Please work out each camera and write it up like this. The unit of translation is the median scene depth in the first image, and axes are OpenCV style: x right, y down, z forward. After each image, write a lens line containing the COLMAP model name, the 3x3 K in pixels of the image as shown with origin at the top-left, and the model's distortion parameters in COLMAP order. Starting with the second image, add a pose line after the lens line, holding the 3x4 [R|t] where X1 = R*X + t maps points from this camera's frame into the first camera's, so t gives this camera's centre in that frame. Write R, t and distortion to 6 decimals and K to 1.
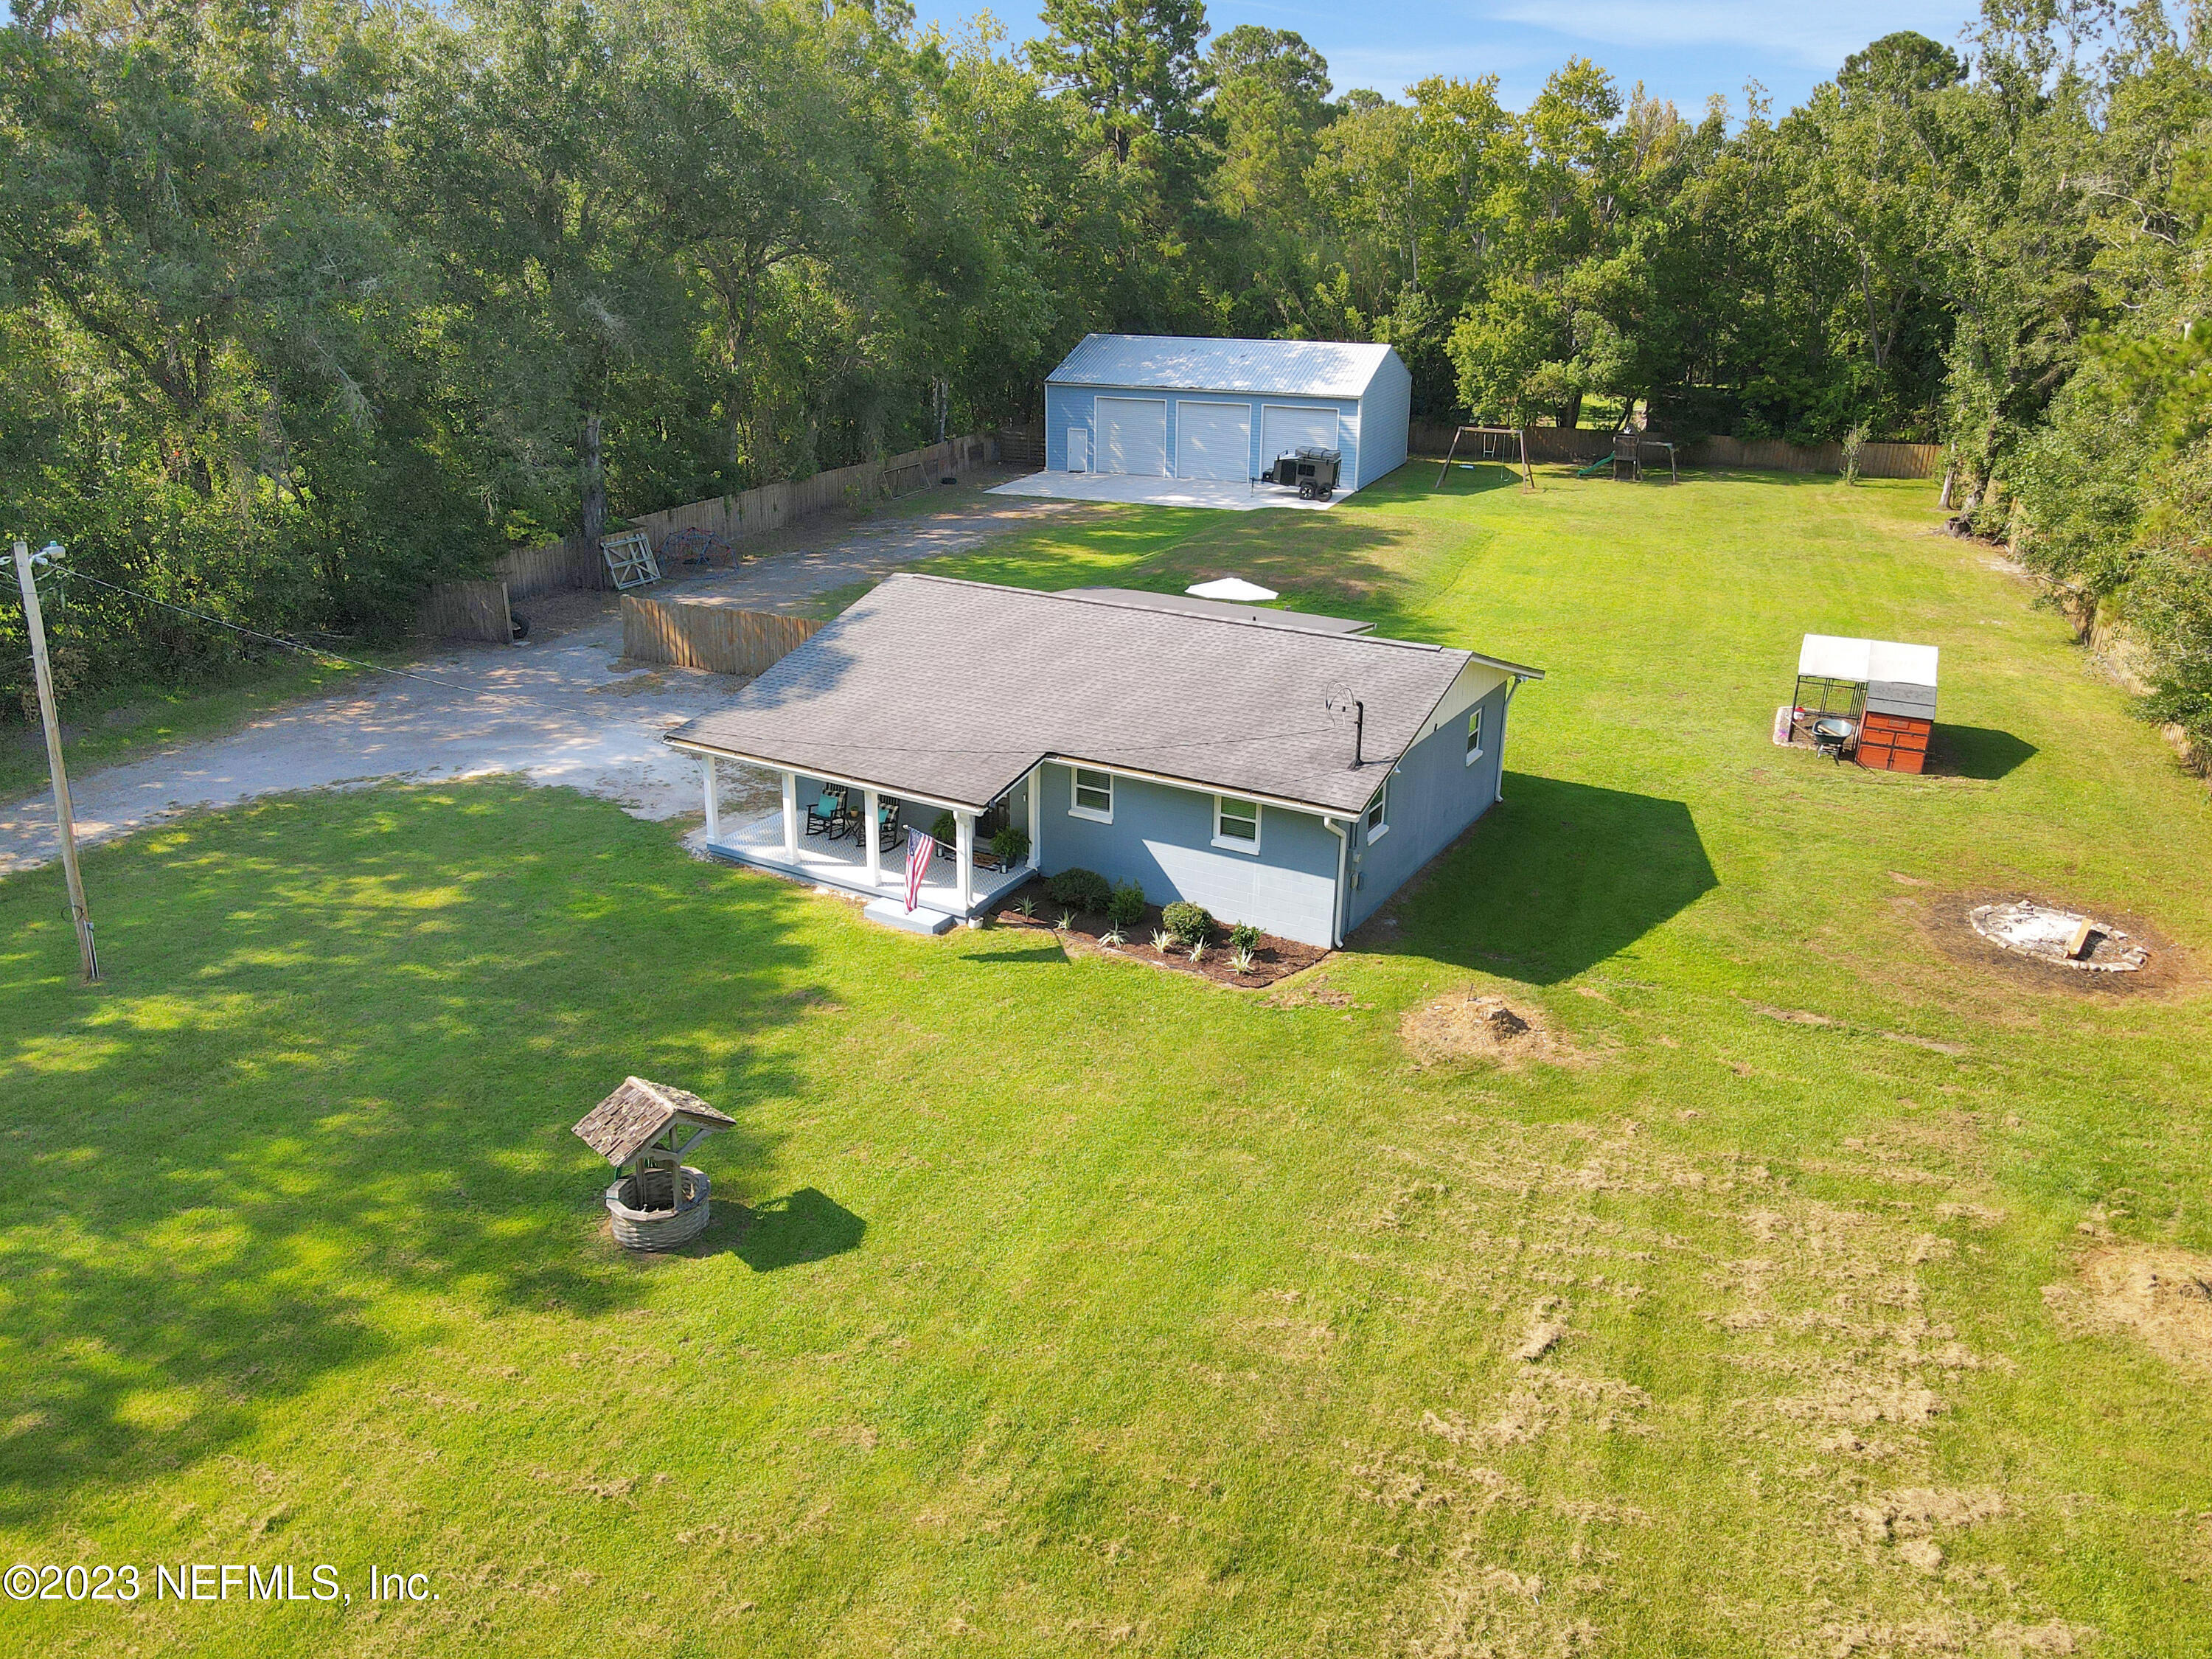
lens RADIAL K [[1613.8, 0, 1109.7], [0, 1613.8, 828.9], [0, 0, 1]] dist [-0.001053, -0.010594]
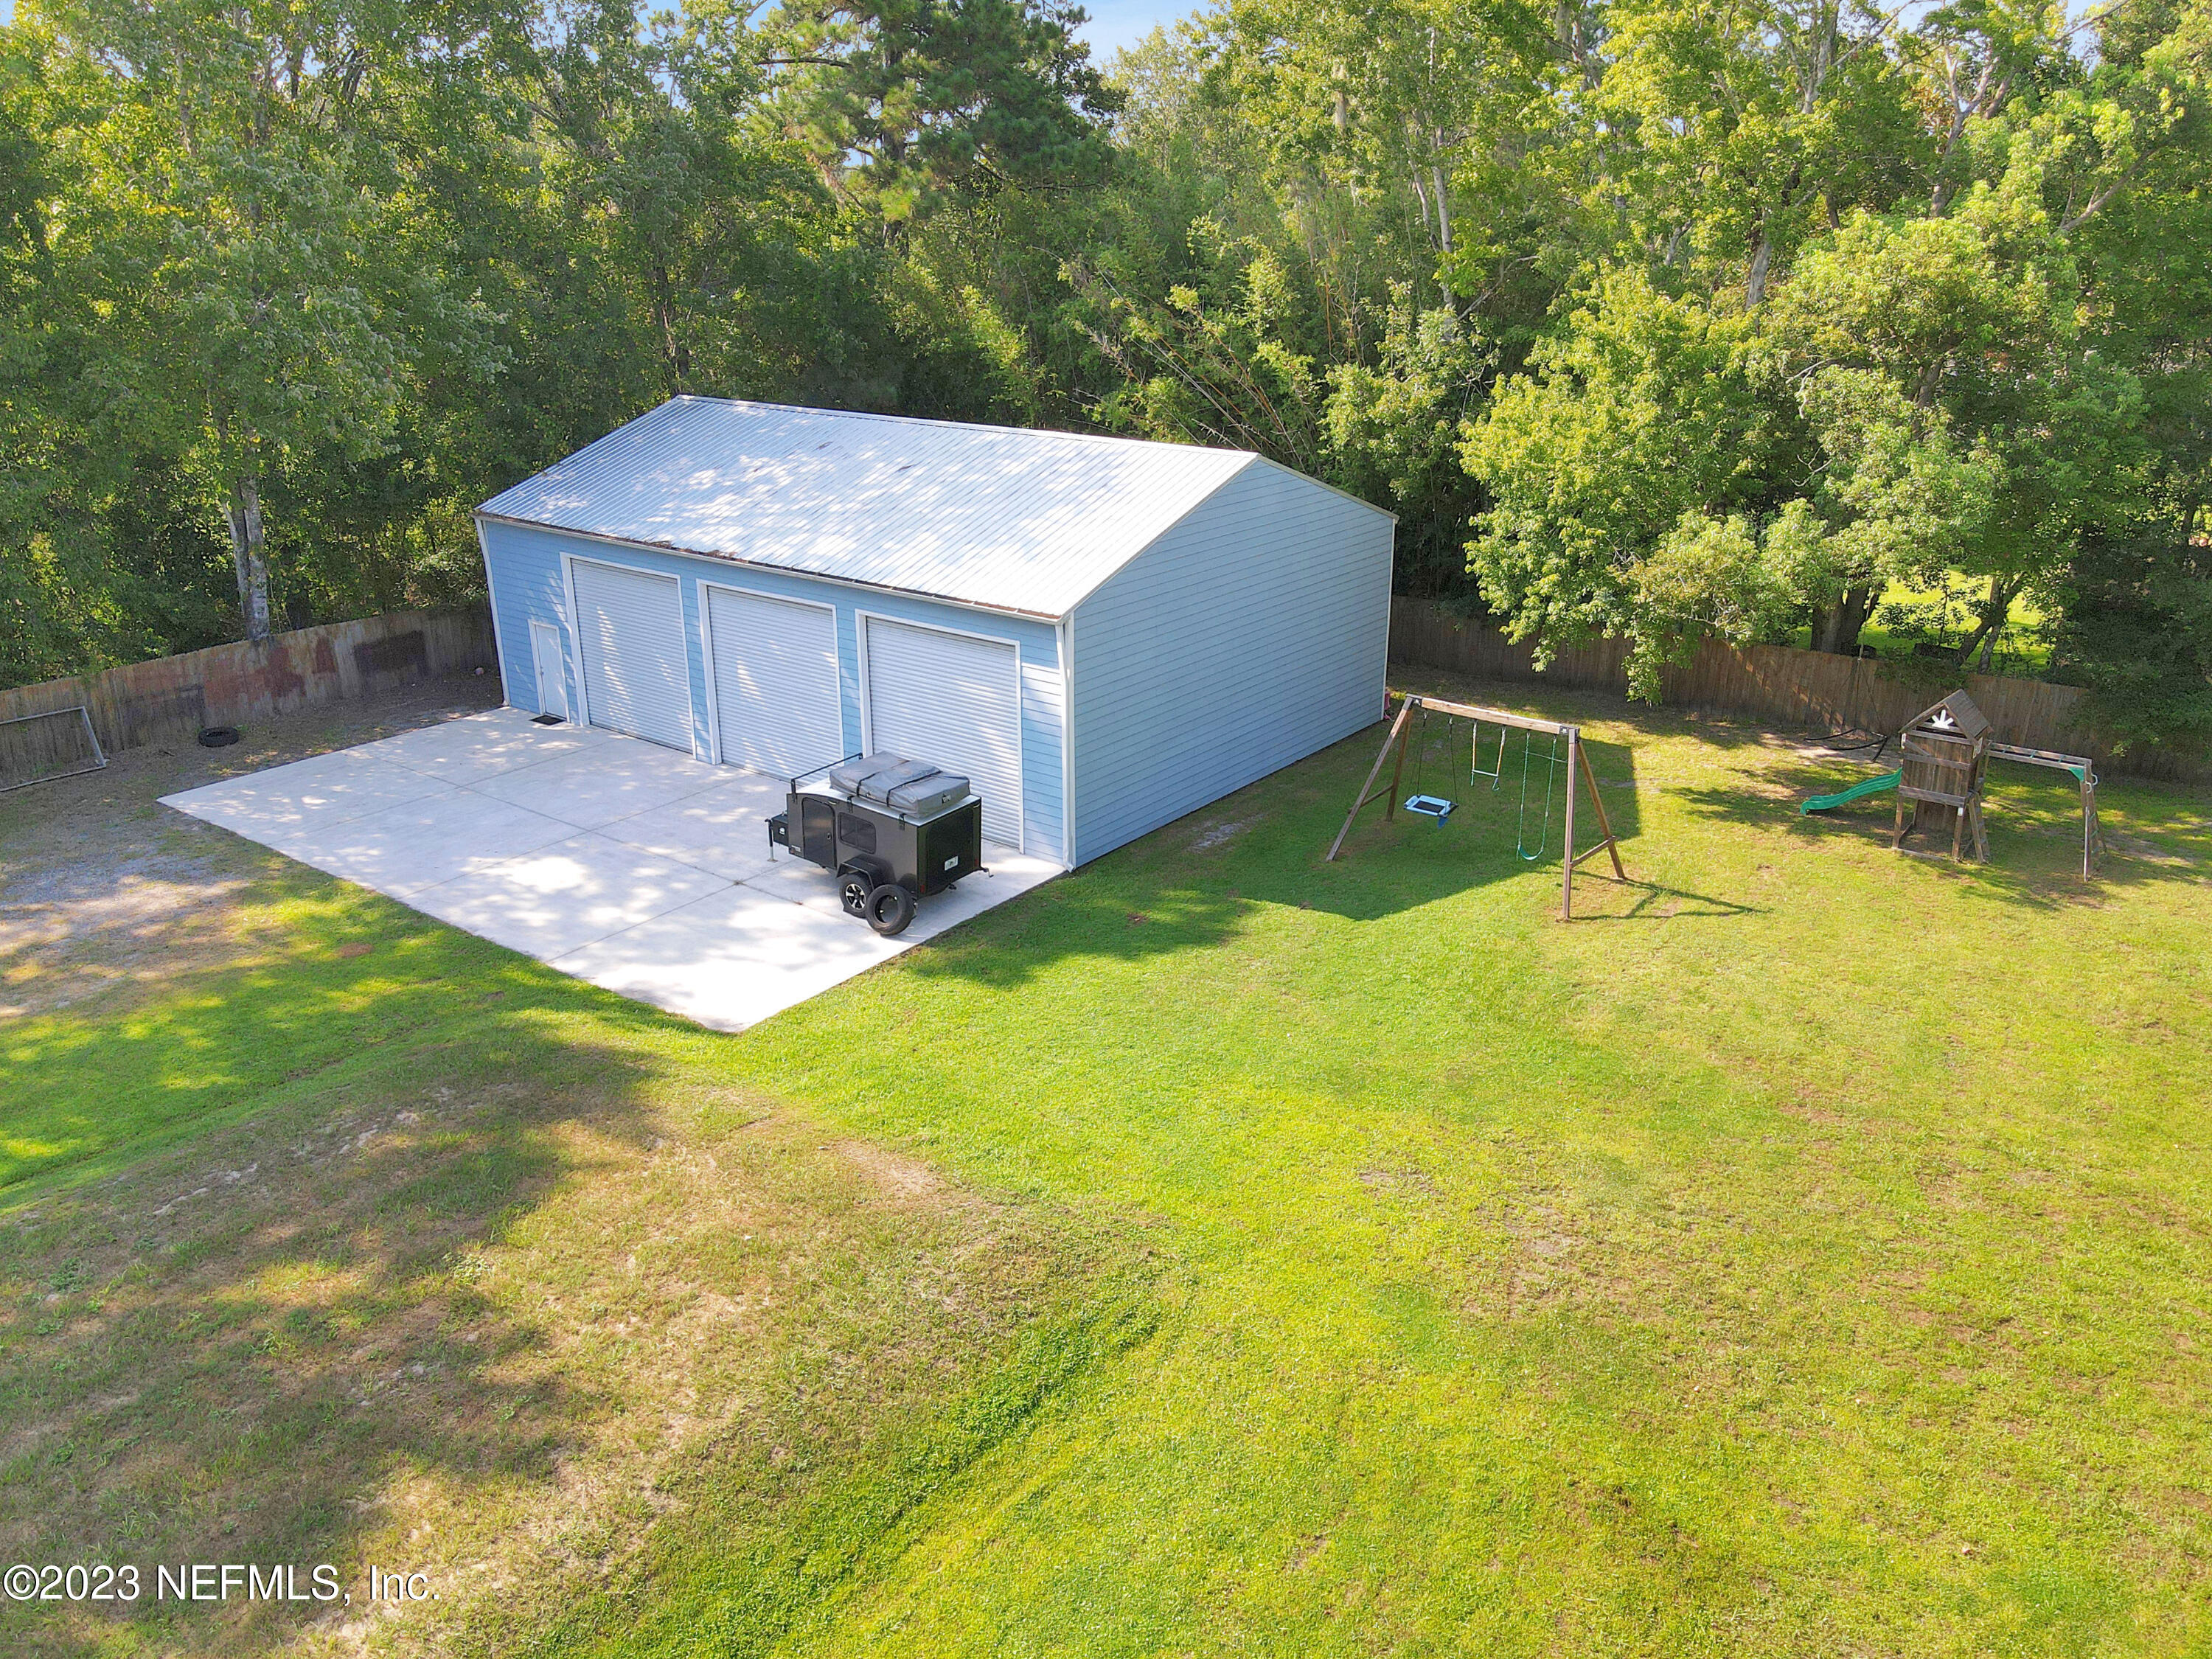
lens RADIAL K [[1613.8, 0, 1103.2], [0, 1613.8, 828.1], [0, 0, 1]] dist [-0.001053, -0.010594]
pose [[0.965152, 0.087143, -0.246754, 0.239247], [-0.087905, 0.996097, 0.007951, -0.215609], [0.246484, 0.014017, 0.969045, 0.638746]]
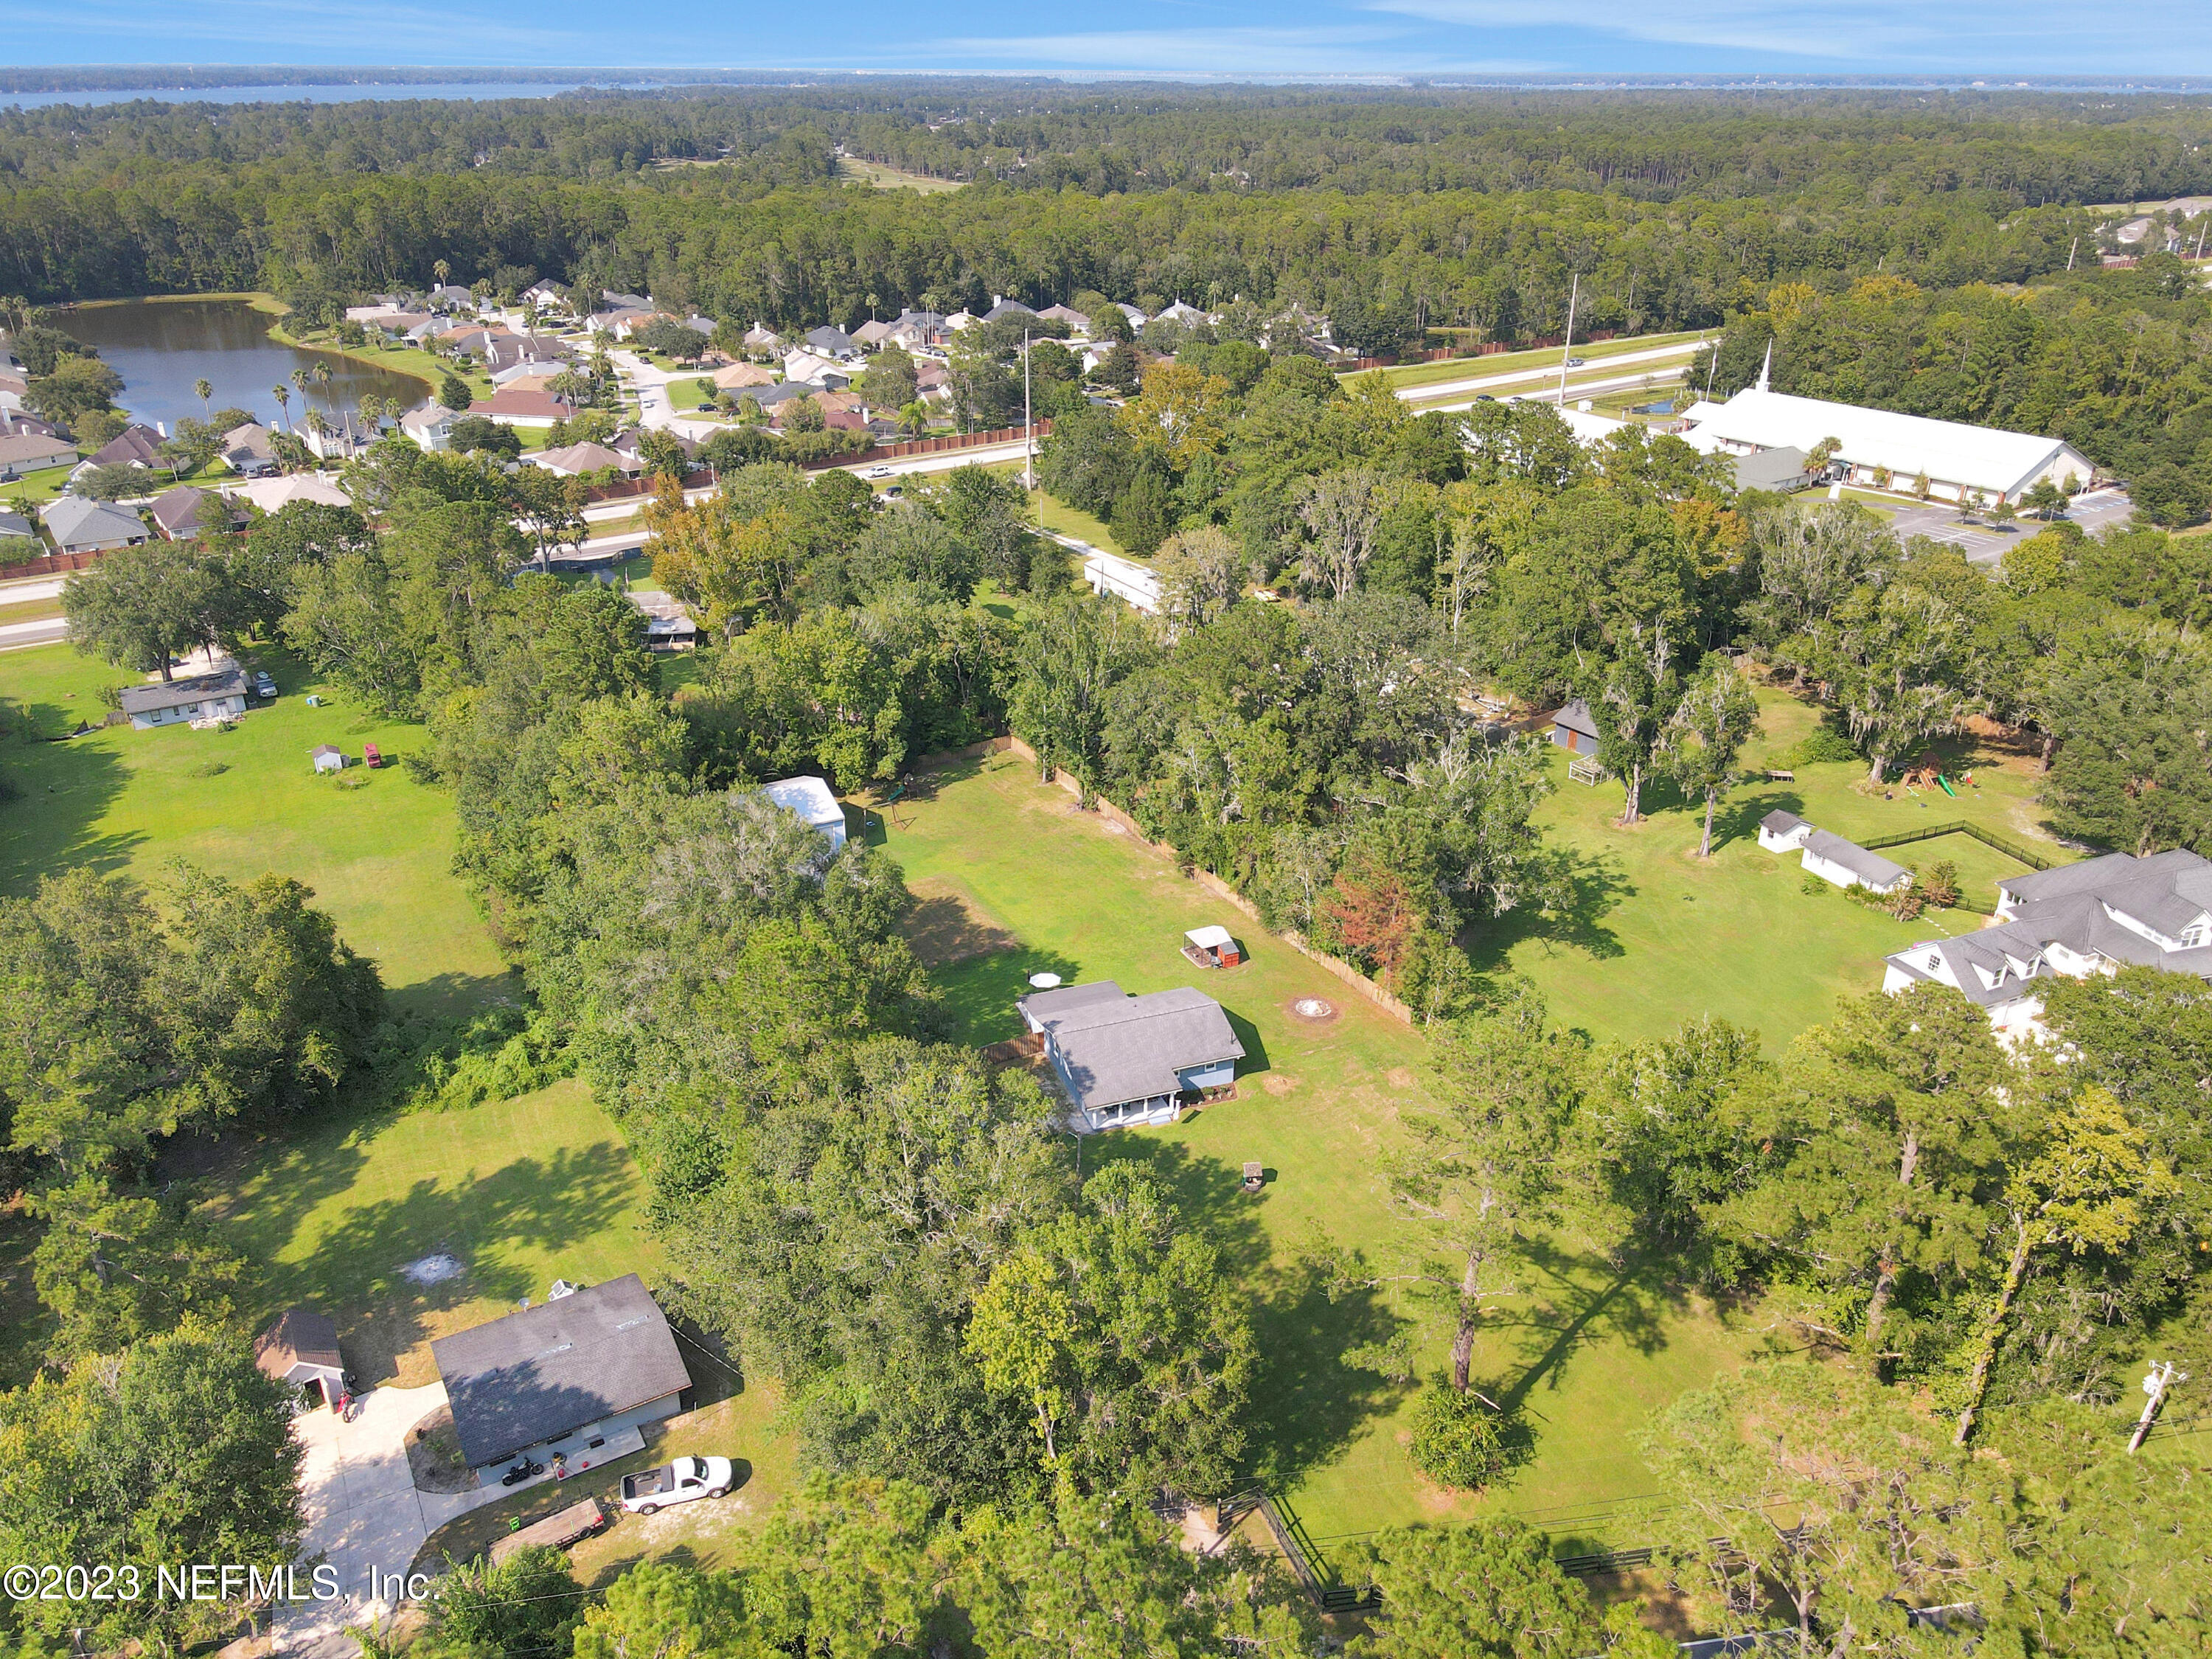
lens RADIAL K [[1613.8, 0, 1102.0], [0, 1613.8, 832.1], [0, 0, 1]] dist [-0.001053, -0.010594]
pose [[0.631745, -0.329107, 0.701845, -1.057414], [0.264287, 0.942598, 0.204110, -0.559776], [-0.728732, 0.056543, 0.682461, -0.638226]]
